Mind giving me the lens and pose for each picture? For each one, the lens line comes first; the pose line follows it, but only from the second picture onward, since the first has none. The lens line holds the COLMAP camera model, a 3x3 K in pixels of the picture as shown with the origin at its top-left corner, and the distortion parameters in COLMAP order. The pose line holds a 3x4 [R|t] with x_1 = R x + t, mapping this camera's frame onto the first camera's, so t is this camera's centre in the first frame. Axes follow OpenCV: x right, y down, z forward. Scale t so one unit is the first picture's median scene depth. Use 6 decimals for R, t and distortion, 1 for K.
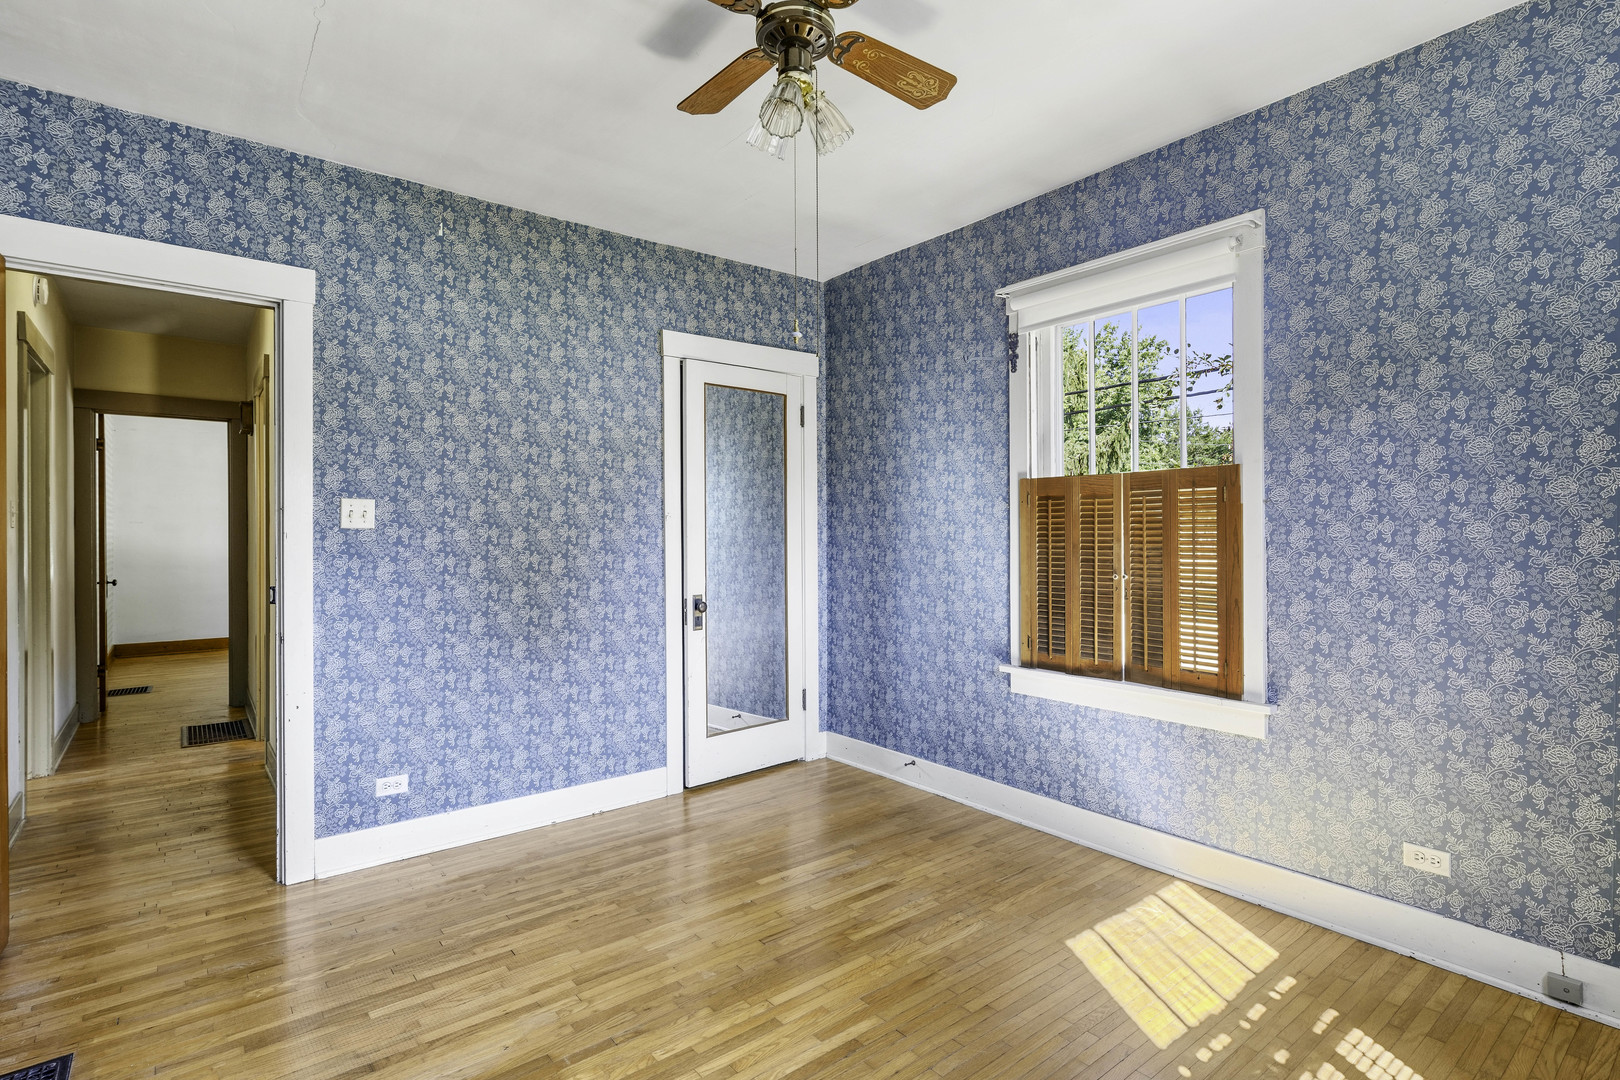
lens RADIAL K [[791.5, 0, 806.4], [0, 791.5, 534.3], [0, 0, 1]] dist [0.002443, -0.002000]
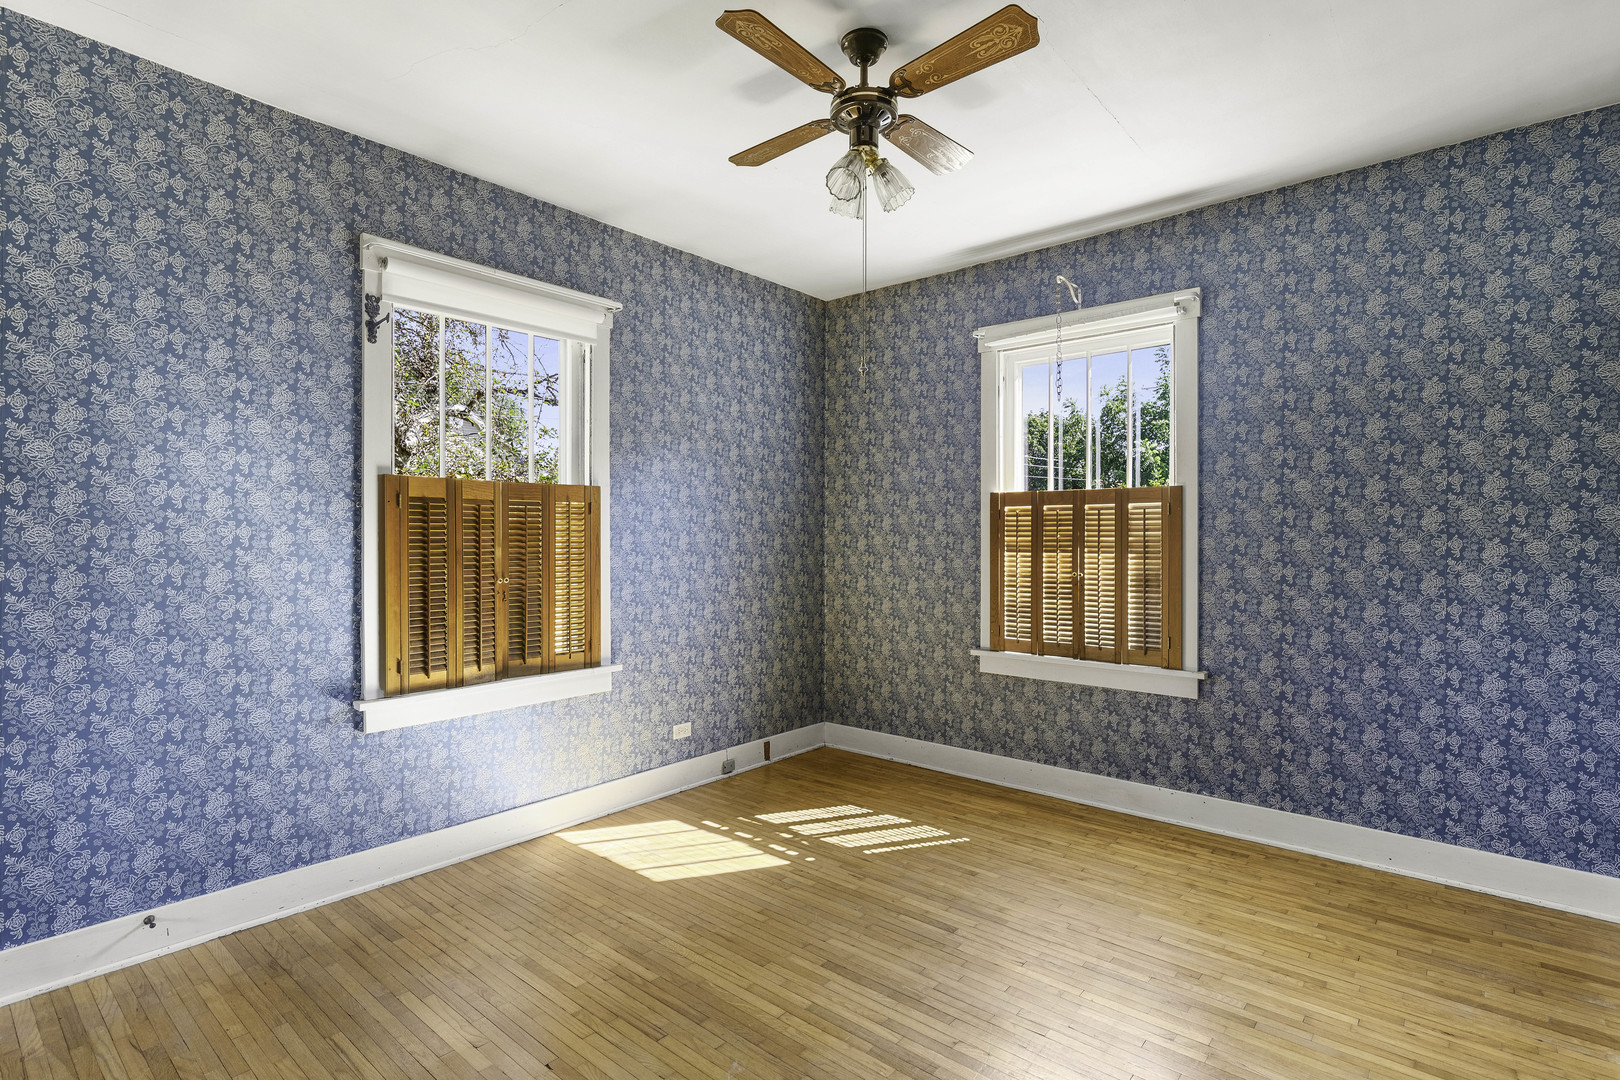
lens RADIAL K [[791.5, 0, 807.2], [0, 791.5, 539.1], [0, 0, 1]] dist [0.002443, -0.002000]
pose [[-0.191915, -0.000310, 0.981411, -0.804732], [-0.000584, 1.000000, 0.000202, -0.002004], [-0.981411, -0.000535, -0.191915, 0.911087]]
